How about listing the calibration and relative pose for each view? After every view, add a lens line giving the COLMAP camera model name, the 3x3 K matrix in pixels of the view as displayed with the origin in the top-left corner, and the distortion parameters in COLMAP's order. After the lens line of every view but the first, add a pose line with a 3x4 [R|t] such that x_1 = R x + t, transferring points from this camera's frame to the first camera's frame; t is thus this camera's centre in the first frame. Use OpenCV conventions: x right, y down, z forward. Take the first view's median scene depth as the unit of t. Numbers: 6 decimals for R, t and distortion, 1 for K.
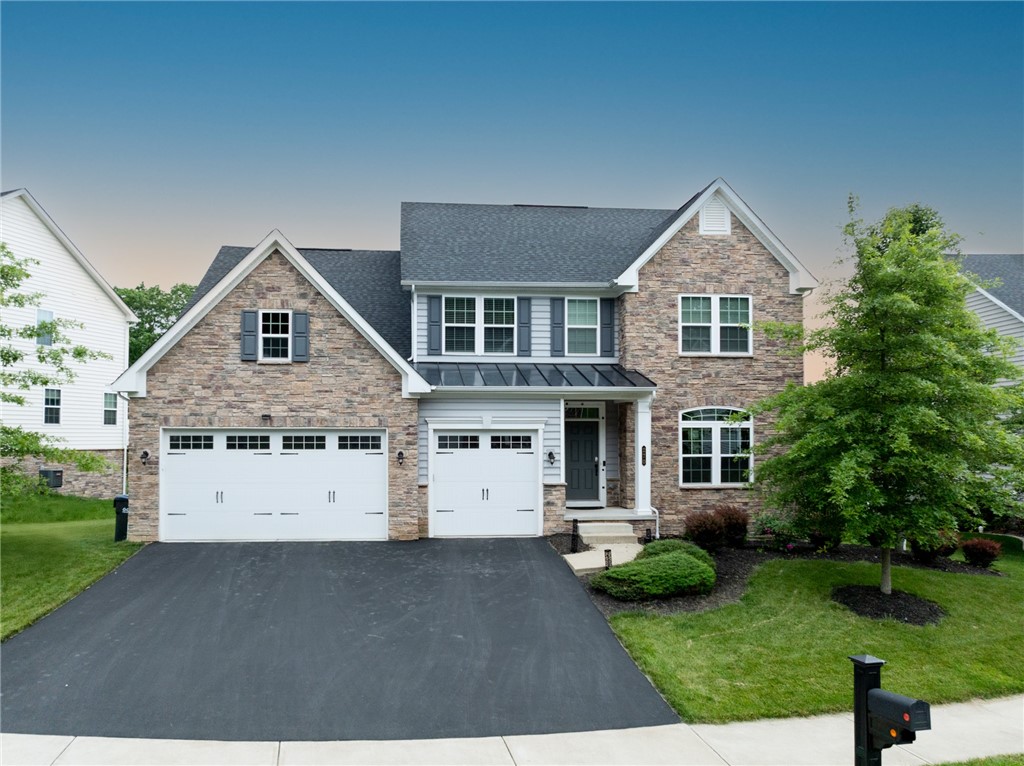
lens RADIAL K [[717.9, 0, 512.0], [0, 717.9, 383.0], [0, 0, 1]] dist [-0.029025, -0.008806]
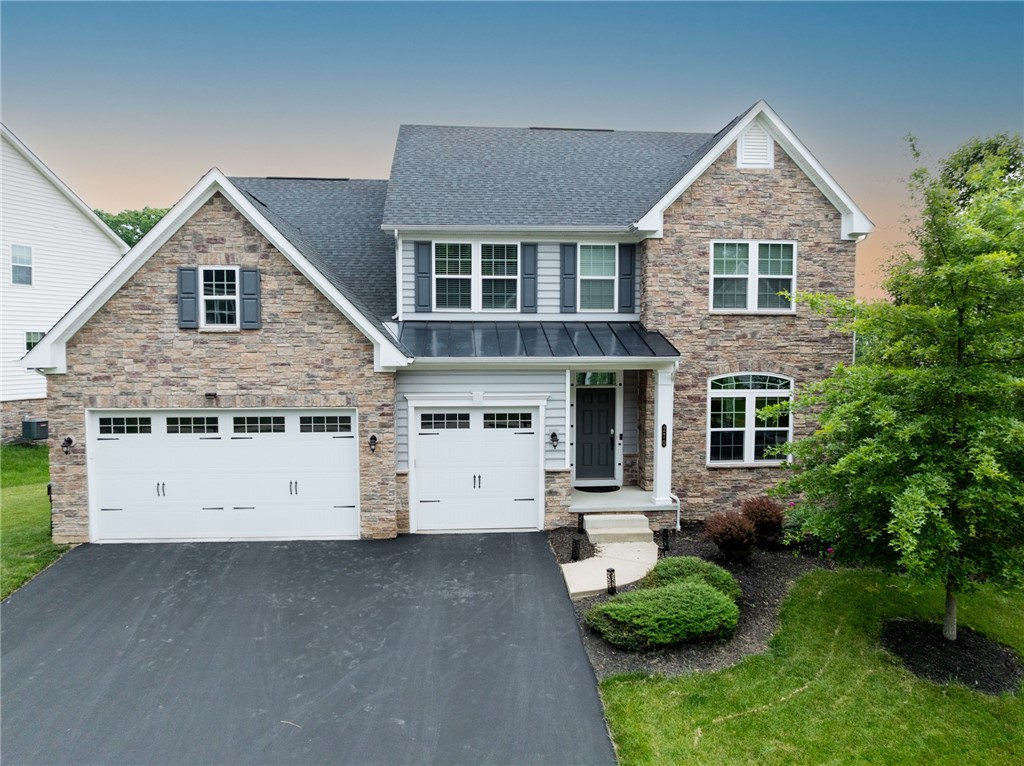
lens RADIAL K [[745.9, 0, 543.9], [0, 745.9, 382.6], [0, 0, 1]] dist [-0.041310, 0.006036]
pose [[0.999998, 0.001041, -0.001867, 0.045243], [-0.000861, 0.995563, 0.094093, -0.047256], [0.001956, -0.094091, 0.995562, 0.131360]]
